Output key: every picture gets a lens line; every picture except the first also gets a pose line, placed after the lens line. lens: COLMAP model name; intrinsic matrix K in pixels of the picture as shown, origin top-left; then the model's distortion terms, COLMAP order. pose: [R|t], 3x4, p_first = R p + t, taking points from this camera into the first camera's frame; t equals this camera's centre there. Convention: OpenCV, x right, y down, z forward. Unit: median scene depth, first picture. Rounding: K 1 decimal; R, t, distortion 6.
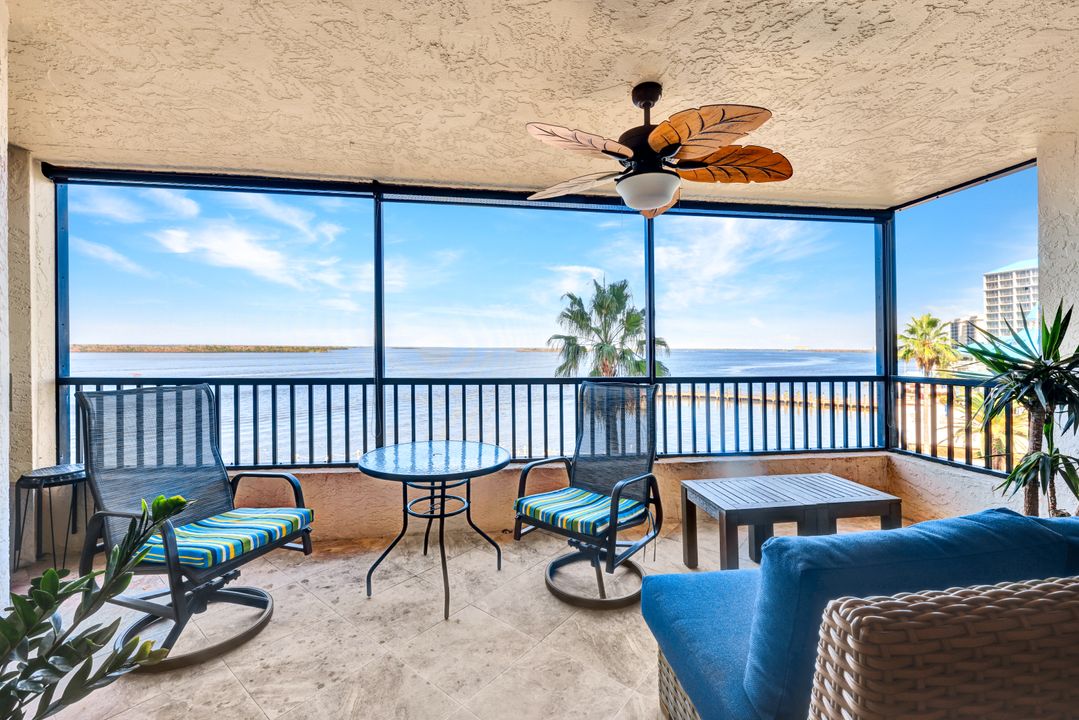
lens RADIAL K [[437.9, 0, 541.1], [0, 437.9, 353.3], [0, 0, 1]] dist [0.004999, -0.000291]
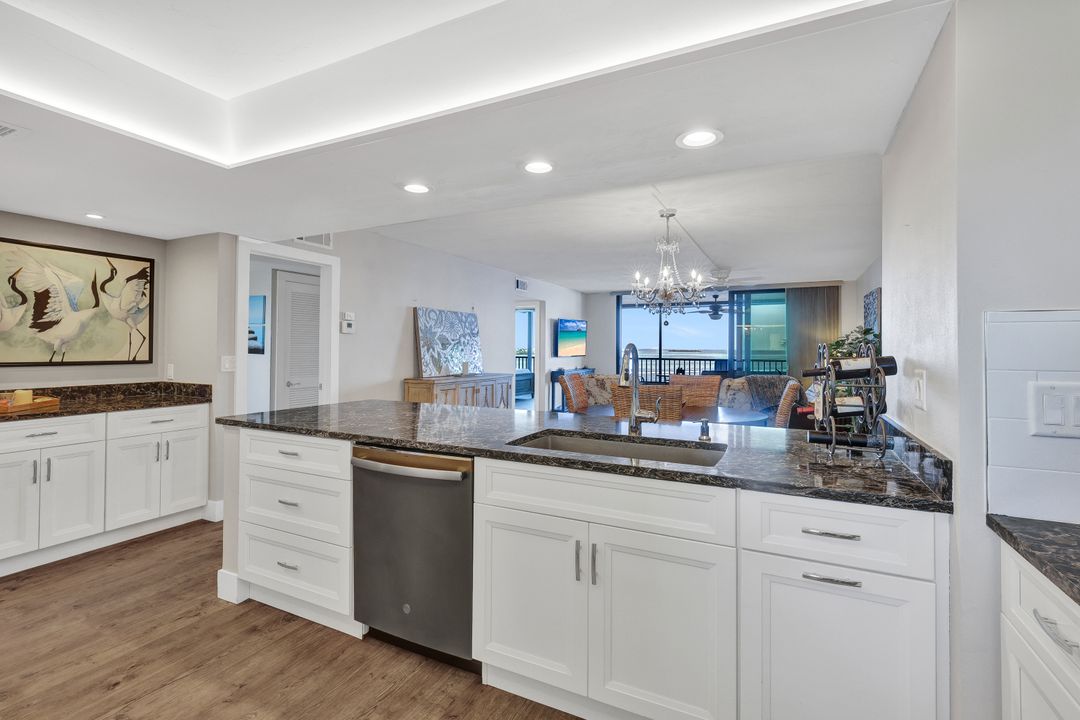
lens RADIAL K [[498.2, 0, 541.1], [0, 498.2, 351.5], [0, 0, 1]] dist [-0.003924, -0.001688]
pose [[0.832225, 0.011646, -0.554315, 1.042252], [-0.010556, 0.999931, 0.005161, -0.005979], [0.554337, 0.001556, 0.832291, -2.834429]]
